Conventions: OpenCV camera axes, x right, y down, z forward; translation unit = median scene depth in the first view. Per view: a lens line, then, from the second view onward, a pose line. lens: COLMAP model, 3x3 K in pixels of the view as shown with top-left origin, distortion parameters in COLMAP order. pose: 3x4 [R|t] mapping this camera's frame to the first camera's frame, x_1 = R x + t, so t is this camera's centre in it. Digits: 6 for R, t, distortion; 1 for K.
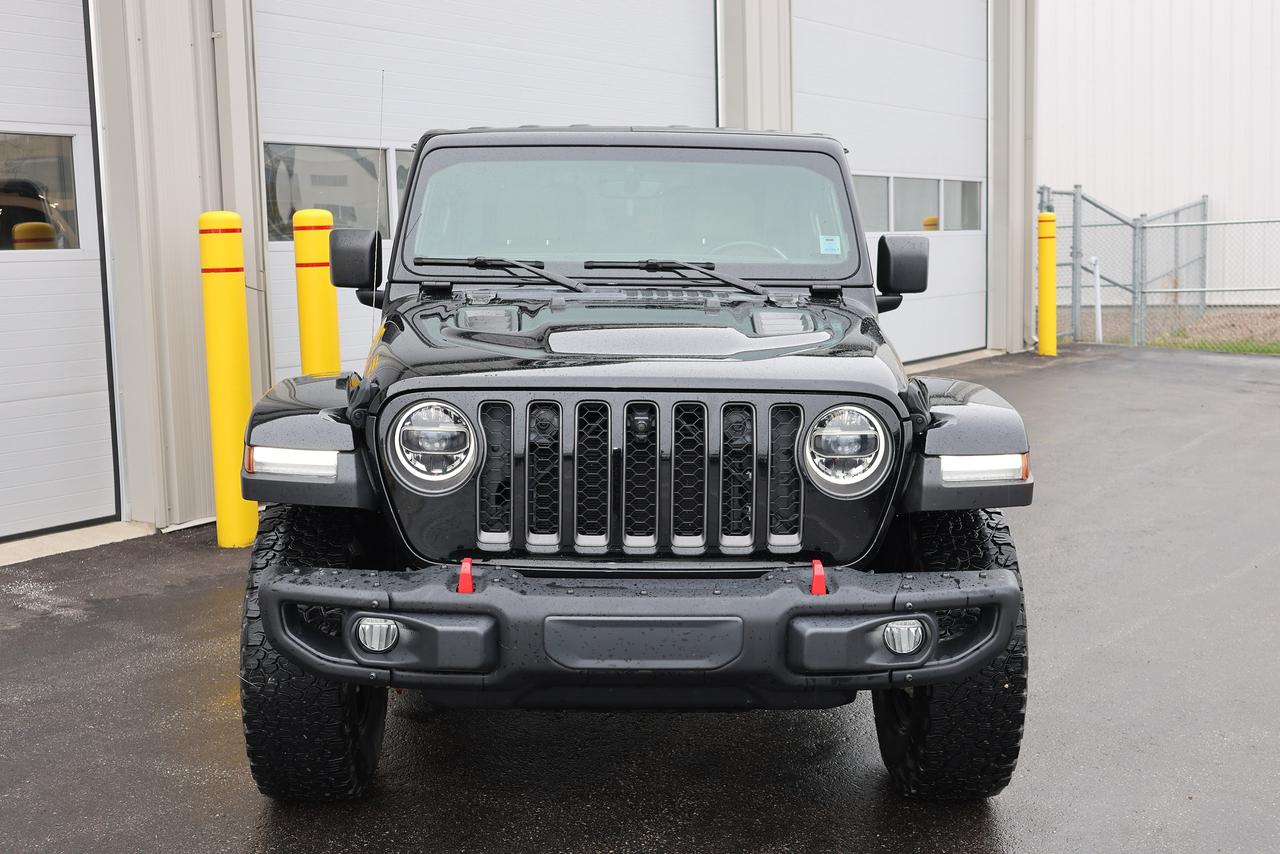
lens RADIAL K [[1520.8, 0, 640.8], [0, 1520.8, 424.3], [0, 0, 1]] dist [-0.015118, 0.000000]
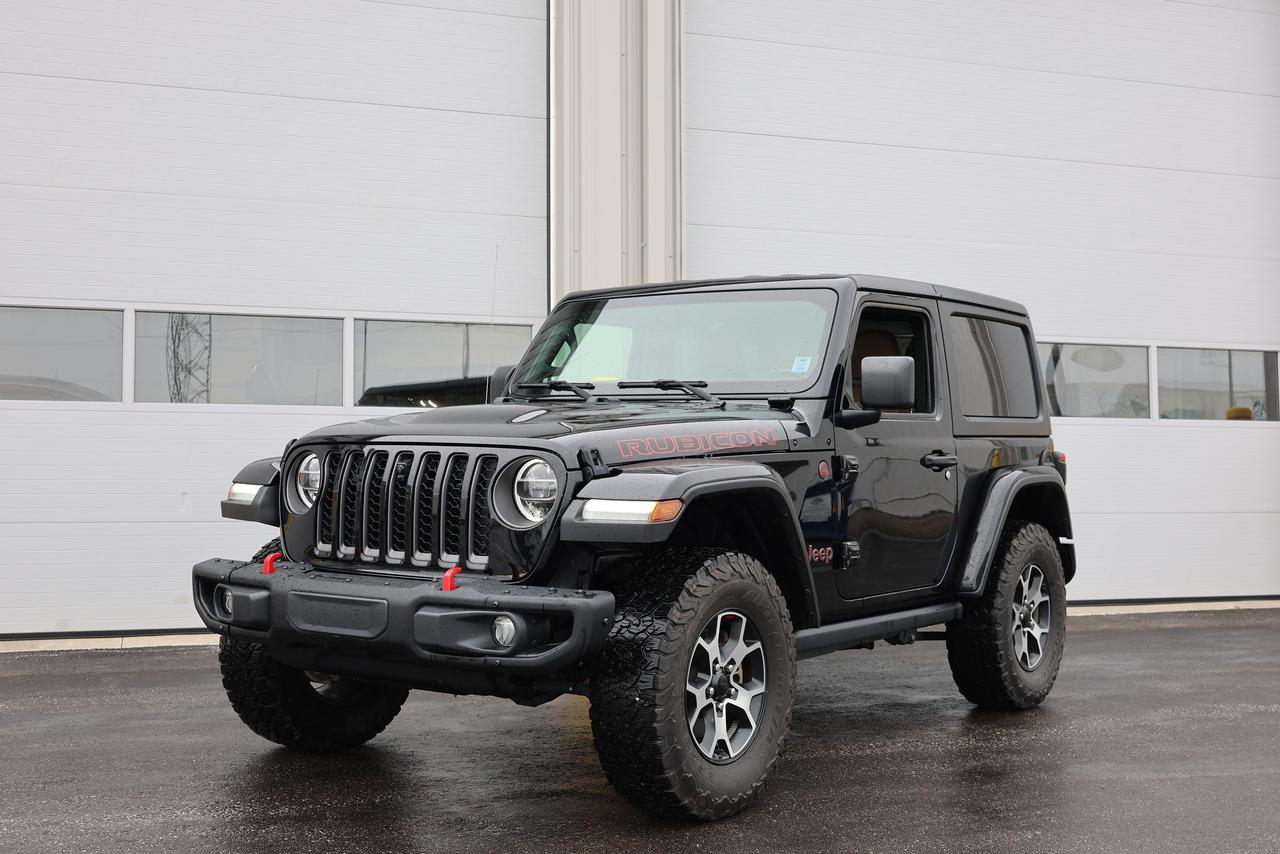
lens RADIAL K [[1520.8, 0, 639.3], [0, 1520.8, 428.7], [0, 0, 1]] dist [-0.015118, 0.000000]
pose [[0.802195, -0.003596, -0.597051, 0.981954], [-0.090067, 0.987810, -0.126963, 0.118966], [0.590229, 0.155624, 0.792092, 0.038123]]
